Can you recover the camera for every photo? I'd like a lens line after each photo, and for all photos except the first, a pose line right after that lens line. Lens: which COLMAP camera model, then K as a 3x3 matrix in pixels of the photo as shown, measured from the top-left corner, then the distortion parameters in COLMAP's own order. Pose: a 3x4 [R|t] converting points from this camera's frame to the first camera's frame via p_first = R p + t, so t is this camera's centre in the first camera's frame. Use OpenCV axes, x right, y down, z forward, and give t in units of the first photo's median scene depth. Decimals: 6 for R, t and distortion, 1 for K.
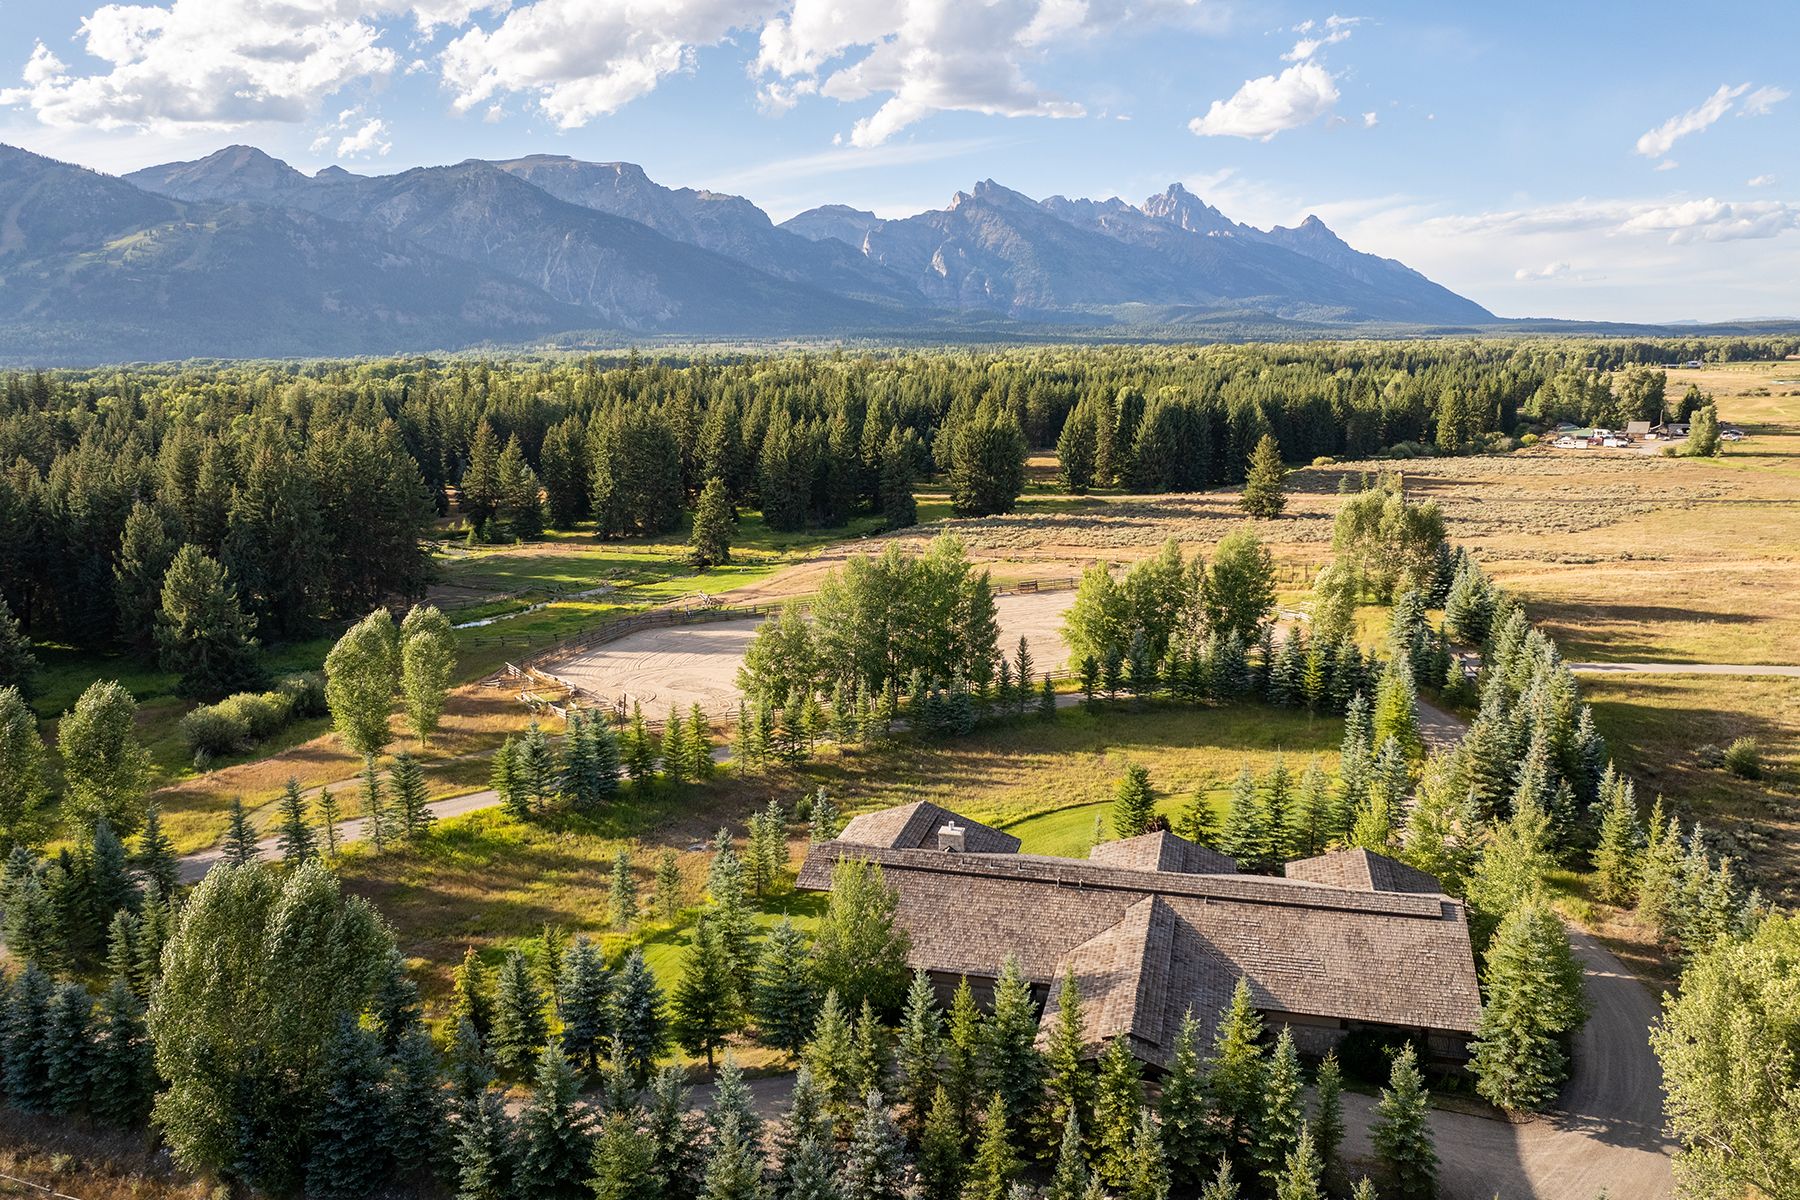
lens RADIAL K [[1242.2, 0, 900.0], [0, 1242.2, 600.0], [0, 0, 1]] dist [0.003219, 0.002066]
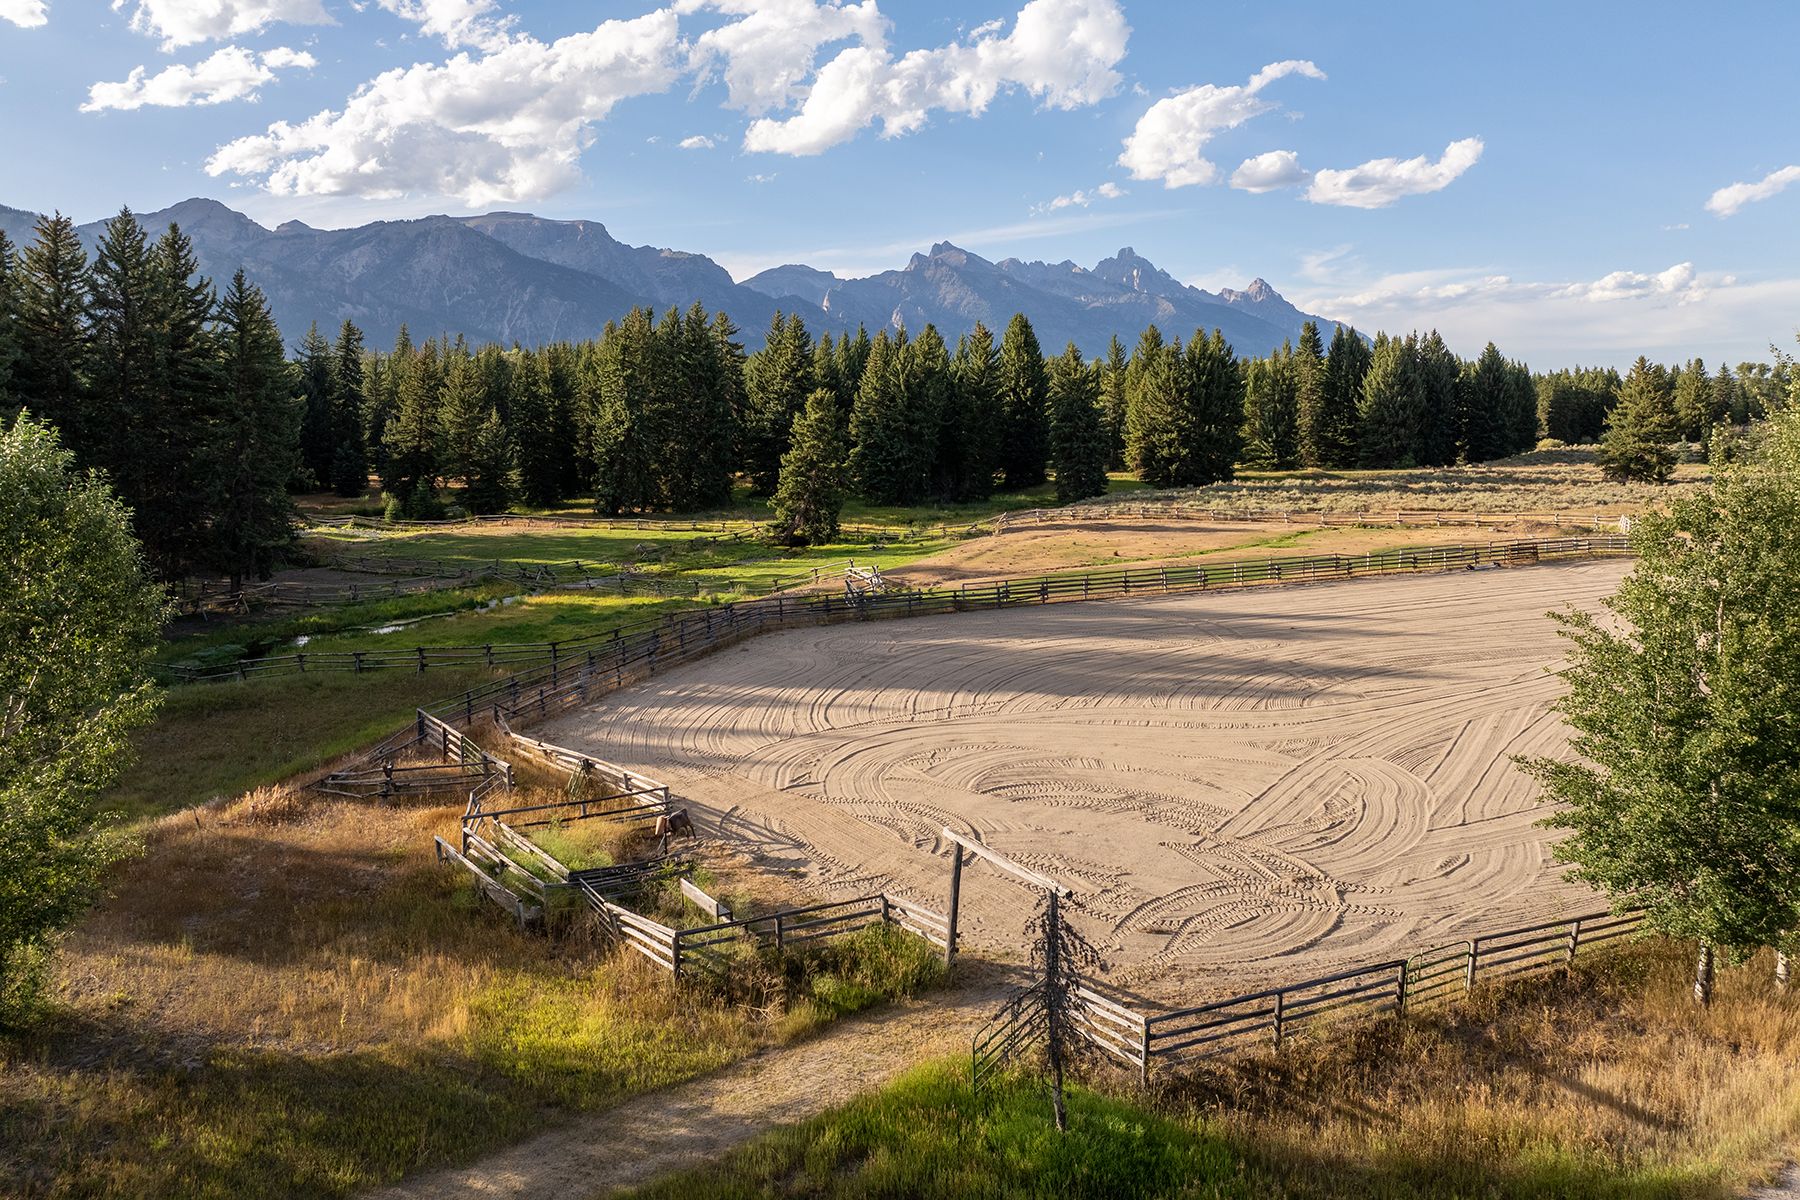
lens RADIAL K [[1255.1, 0, 898.9], [0, 1255.1, 541.0], [0, 0, 1]] dist [-0.006811, -0.004000]
pose [[0.999492, 0.000584, 0.031863, -0.116793], [0.002328, 0.995825, -0.091255, 0.021153], [-0.031784, 0.091283, 0.995318, 0.384023]]
